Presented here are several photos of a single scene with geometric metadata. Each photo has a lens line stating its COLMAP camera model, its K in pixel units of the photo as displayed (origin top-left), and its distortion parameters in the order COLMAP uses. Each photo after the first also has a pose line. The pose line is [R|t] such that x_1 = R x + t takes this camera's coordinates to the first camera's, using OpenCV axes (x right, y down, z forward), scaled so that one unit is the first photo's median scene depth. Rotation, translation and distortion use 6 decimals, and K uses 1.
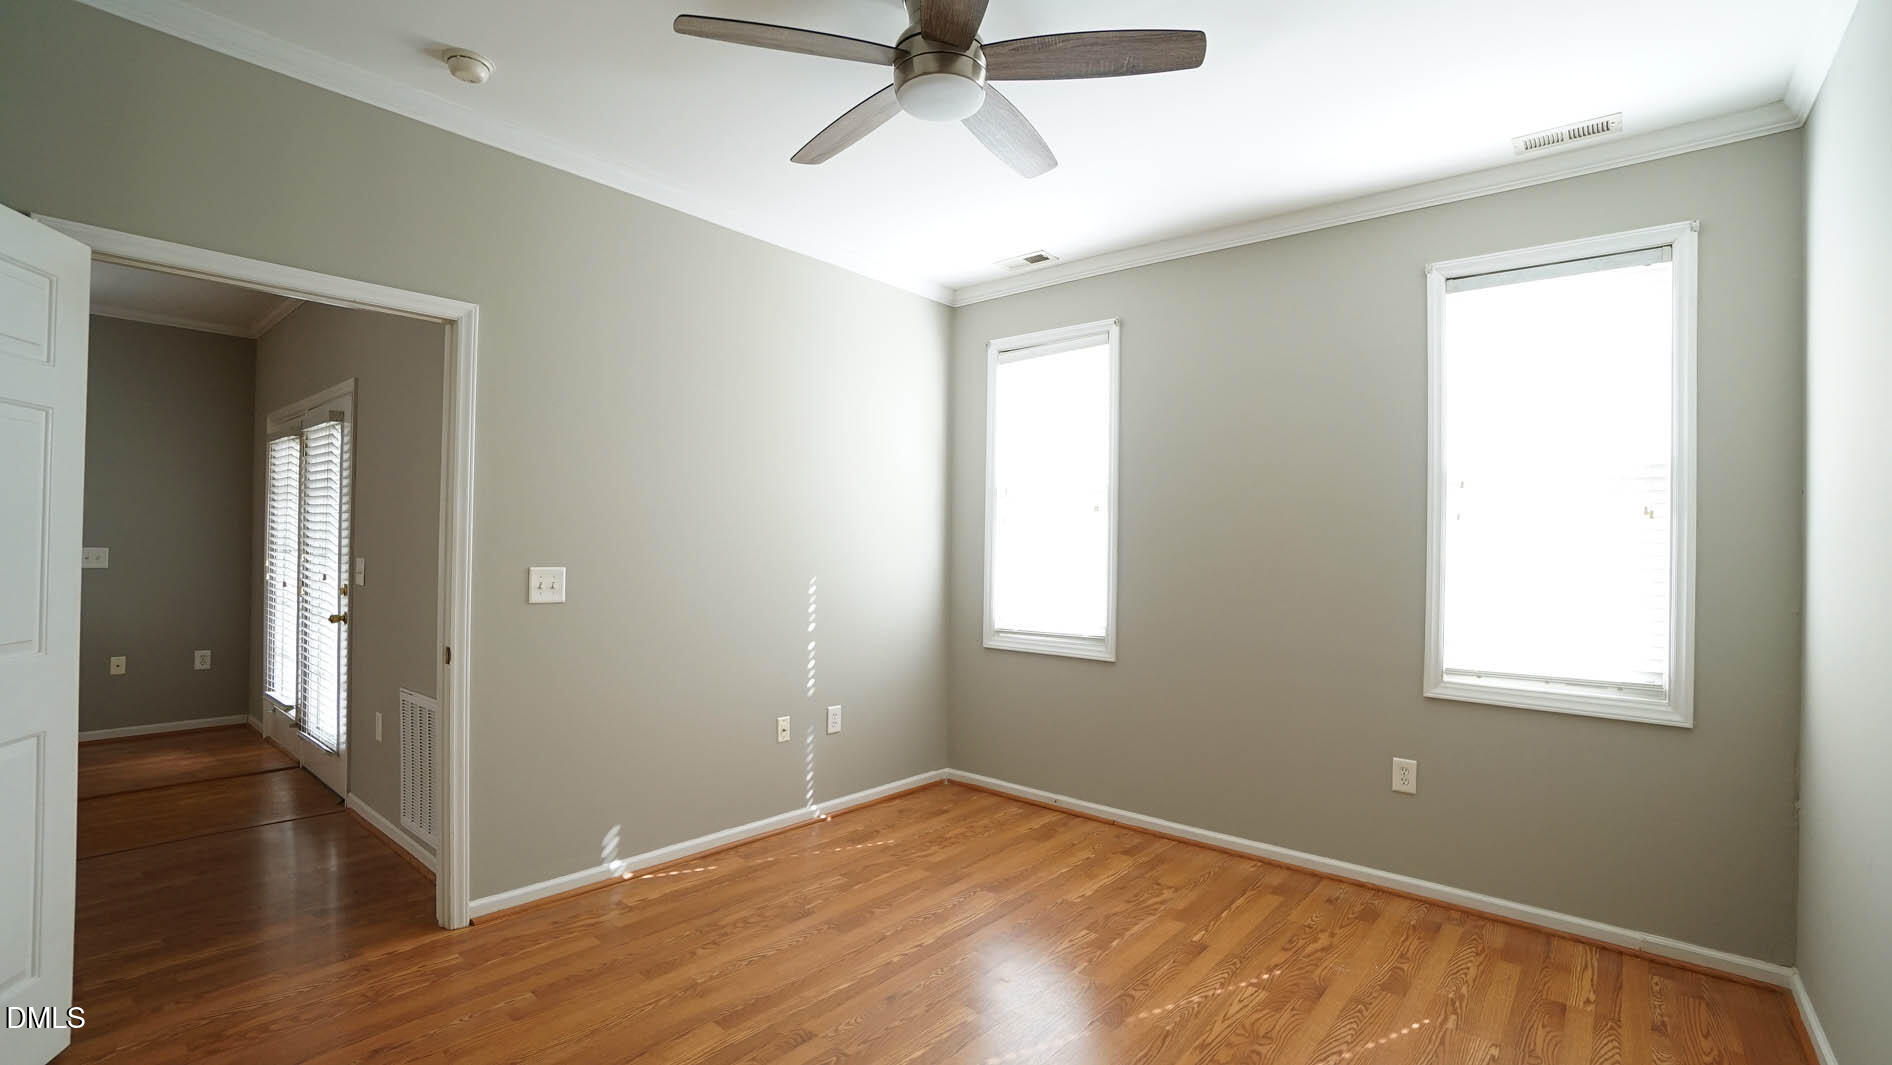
lens RADIAL K [[834.5, 0, 949.8], [0, 834.5, 538.0], [0, 0, 1]] dist [-0.067480, 0.025403]
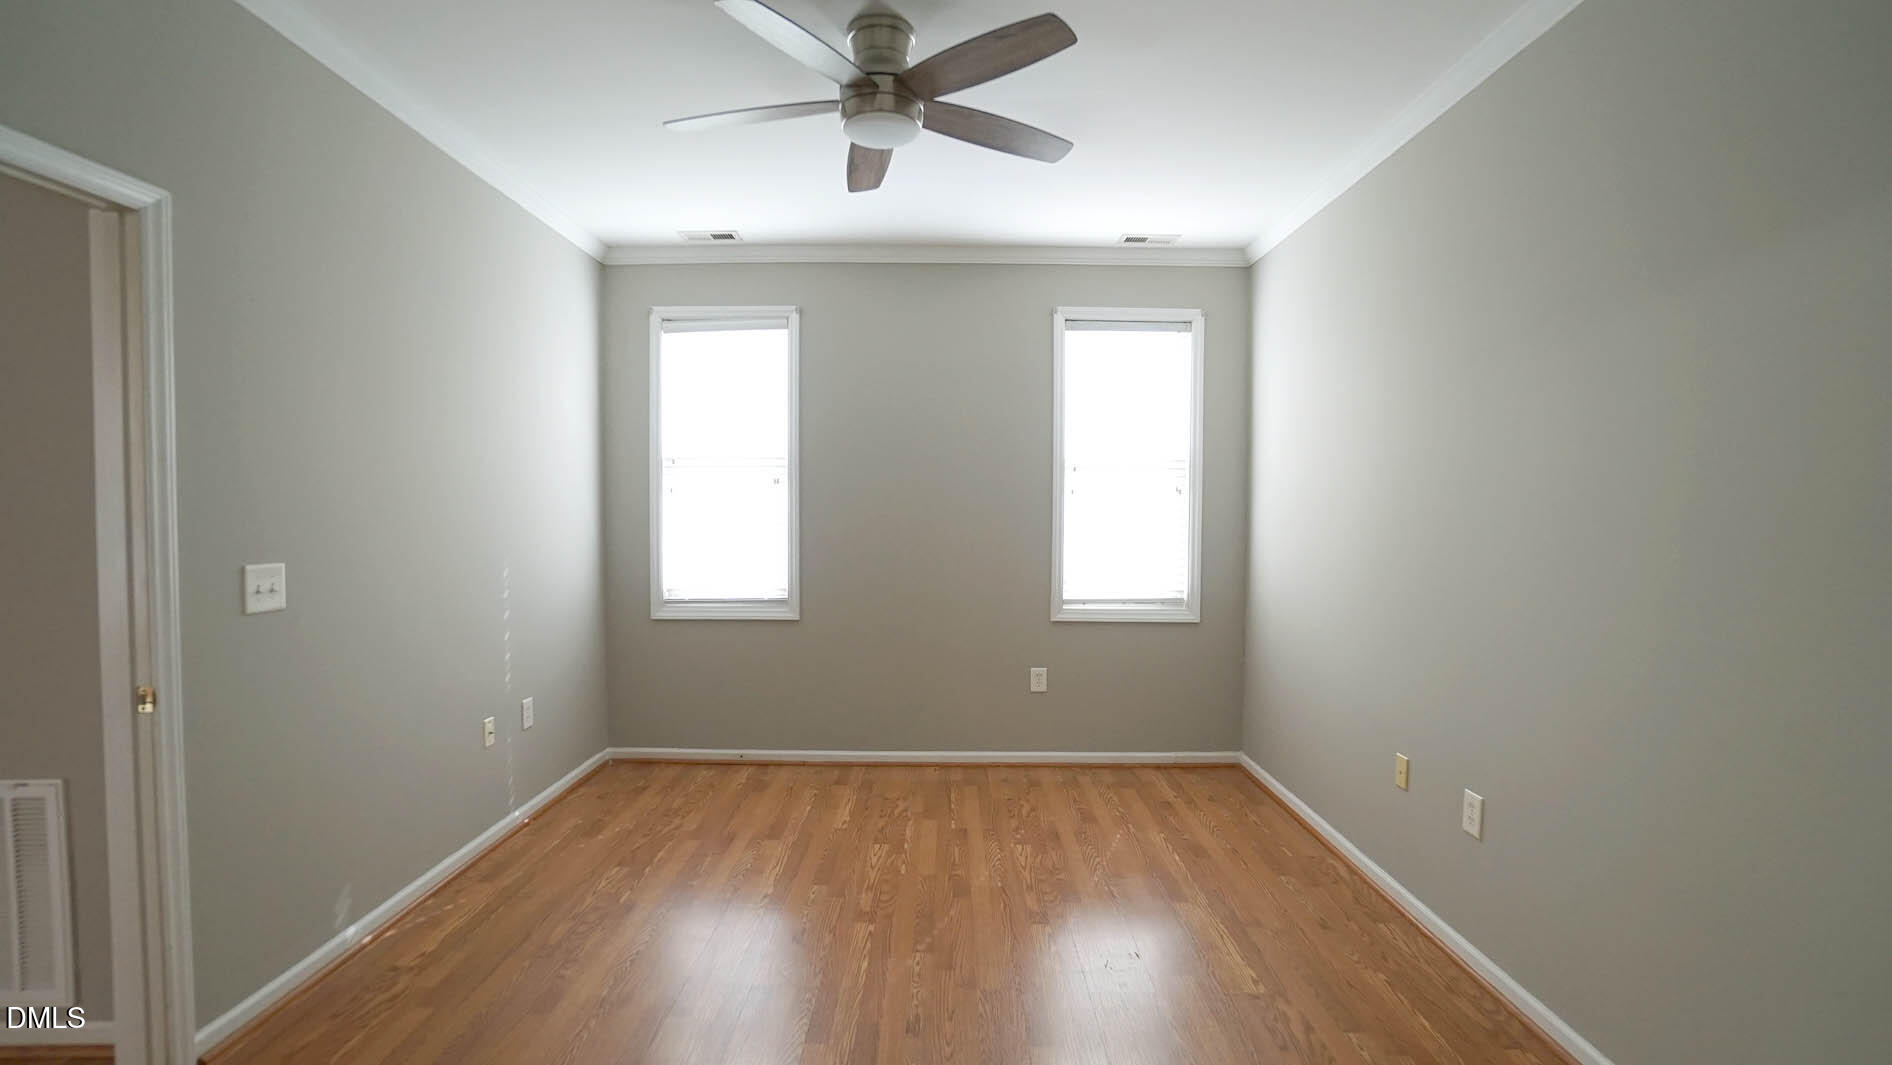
lens RADIAL K [[834.5, 0, 949.8], [0, 834.5, 538.0], [0, 0, 1]] dist [-0.067480, 0.025403]
pose [[0.760870, -0.037489, 0.647820, -0.462550], [0.004062, 0.998585, 0.053017, -0.023150], [-0.648891, -0.037708, 0.759946, 0.039761]]
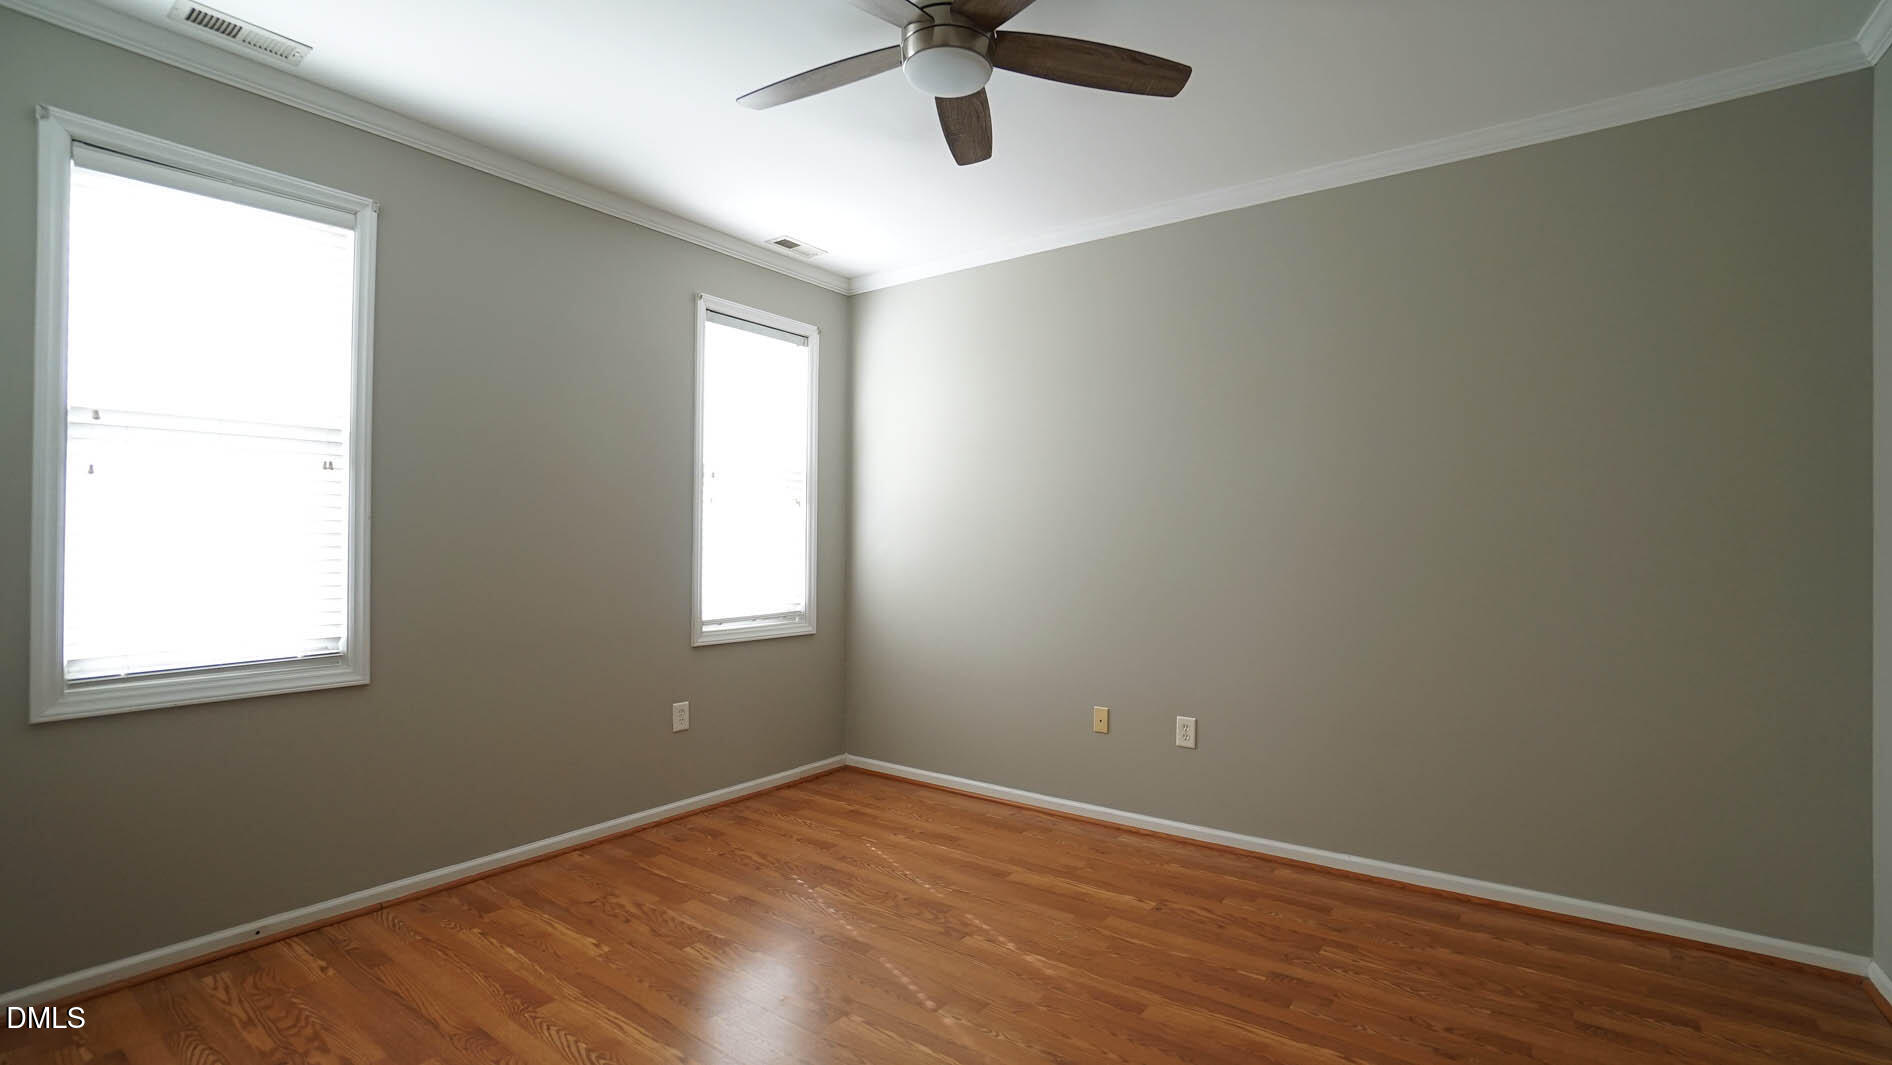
lens RADIAL K [[834.5, 0, 949.8], [0, 834.5, 538.0], [0, 0, 1]] dist [-0.067480, 0.025403]
pose [[-0.078955, -0.014401, 0.996774, -0.676706], [-0.012216, 0.999835, 0.013478, 0.010717], [-0.996803, -0.011113, -0.079118, 0.715431]]
